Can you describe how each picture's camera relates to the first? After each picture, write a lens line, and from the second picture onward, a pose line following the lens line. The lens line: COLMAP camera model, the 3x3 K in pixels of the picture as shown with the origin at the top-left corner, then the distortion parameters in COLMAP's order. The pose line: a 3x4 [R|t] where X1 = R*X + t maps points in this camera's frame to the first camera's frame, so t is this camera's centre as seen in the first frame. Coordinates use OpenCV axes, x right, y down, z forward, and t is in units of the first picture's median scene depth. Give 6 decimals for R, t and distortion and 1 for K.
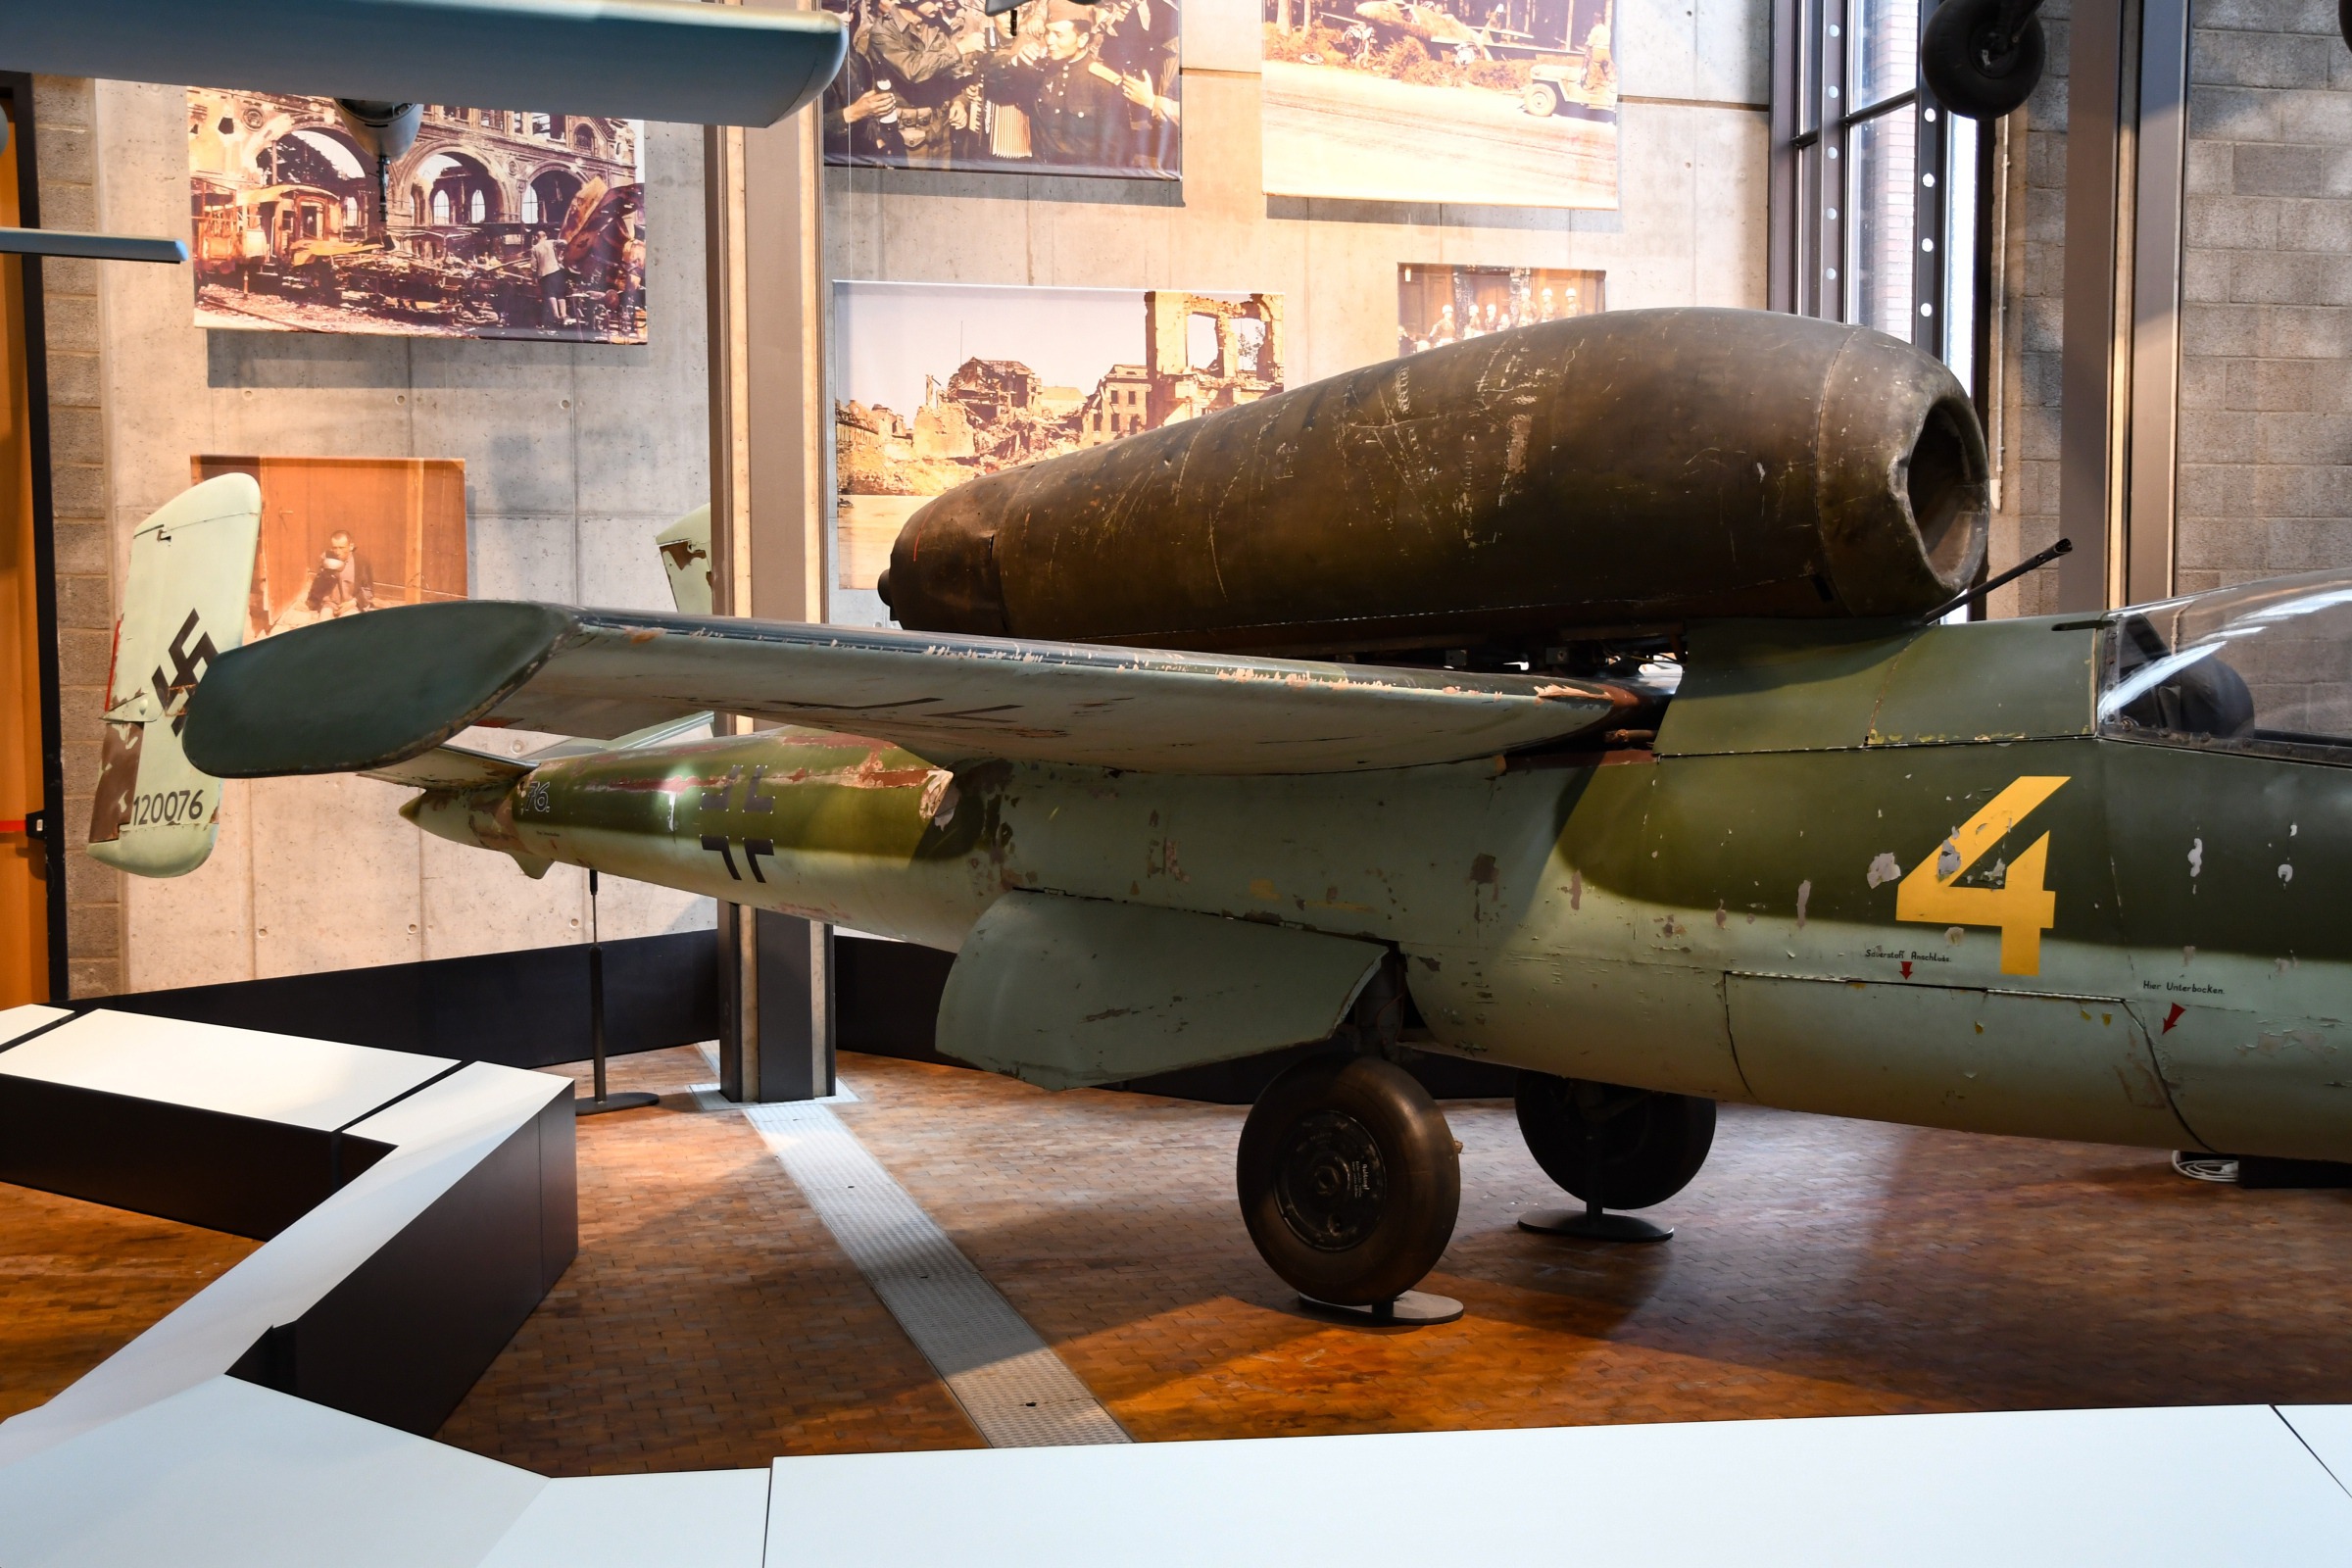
lens RADIAL K [[2459.9, 0, 1176.0], [0, 2459.9, 784.0], [0, 0, 1]] dist [0.016833, 0.136546]
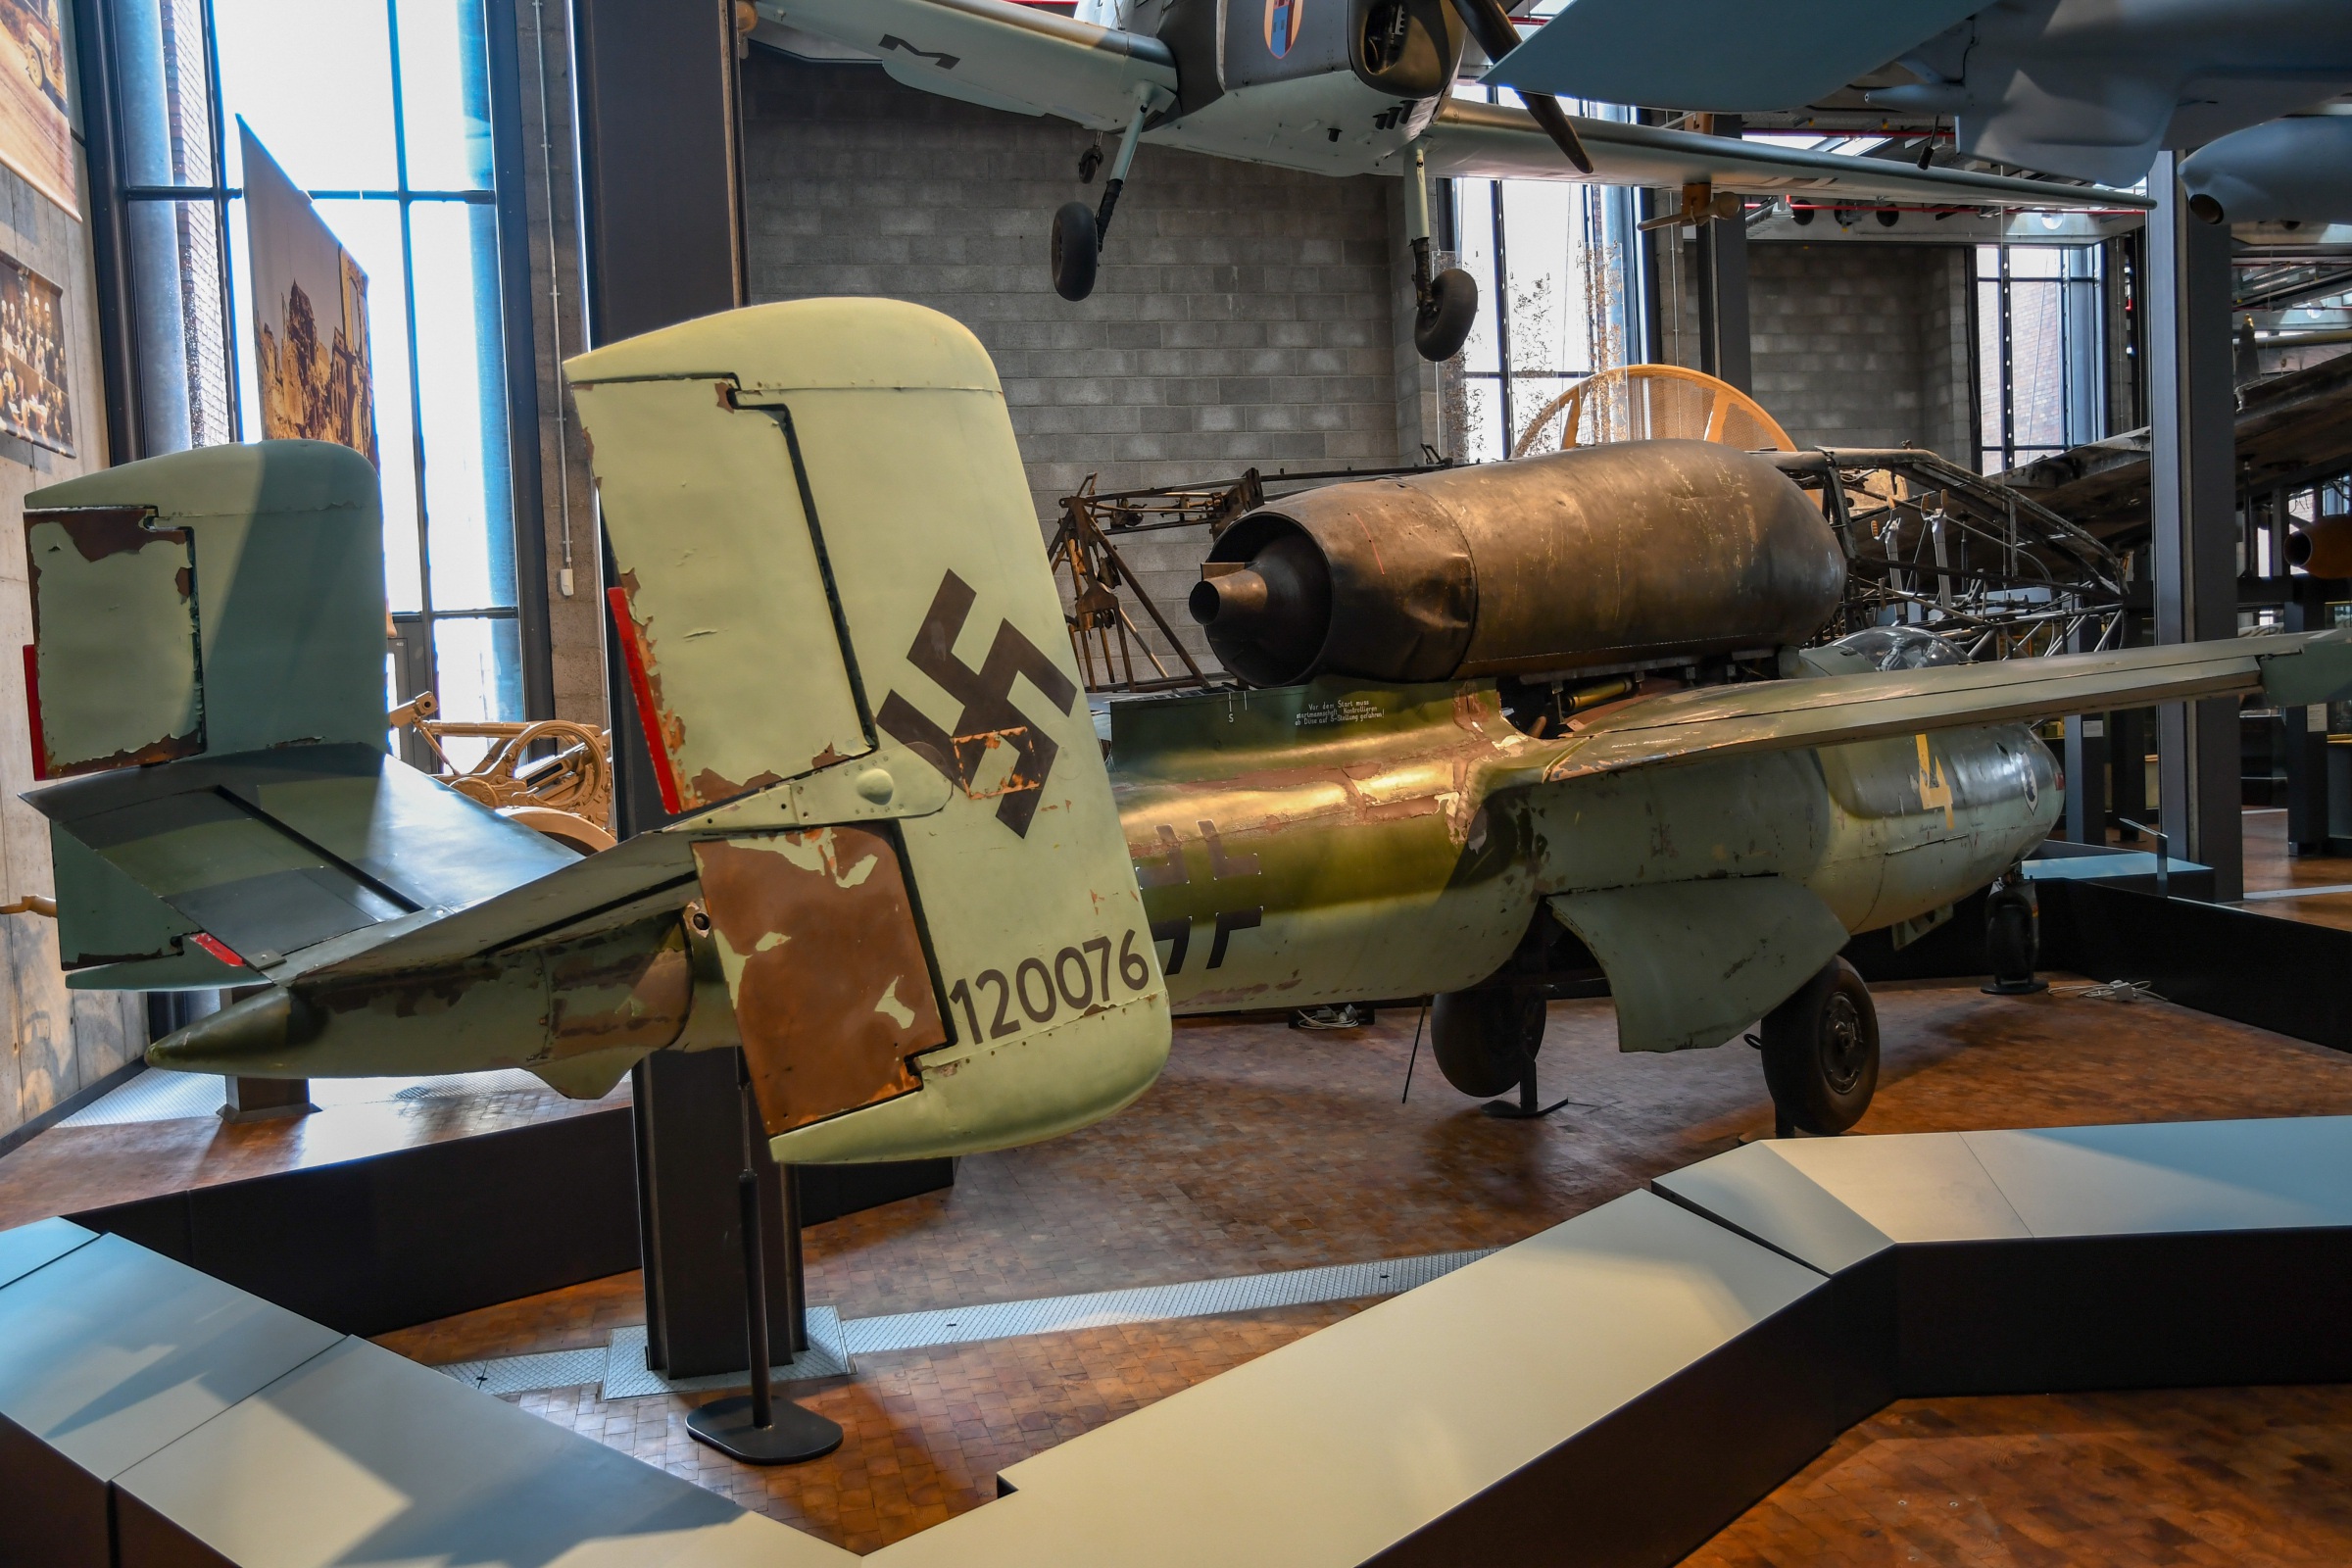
lens RADIAL K [[1955.4, 0, 1176.0], [0, 1955.4, 784.0], [0, 0, 1]] dist [-0.000107, 0.000274]
pose [[0.065757, -0.035194, 0.997215, -0.565413], [0.093017, 0.995242, 0.028991, -0.027149], [-0.993491, 0.090851, 0.068717, 0.688385]]
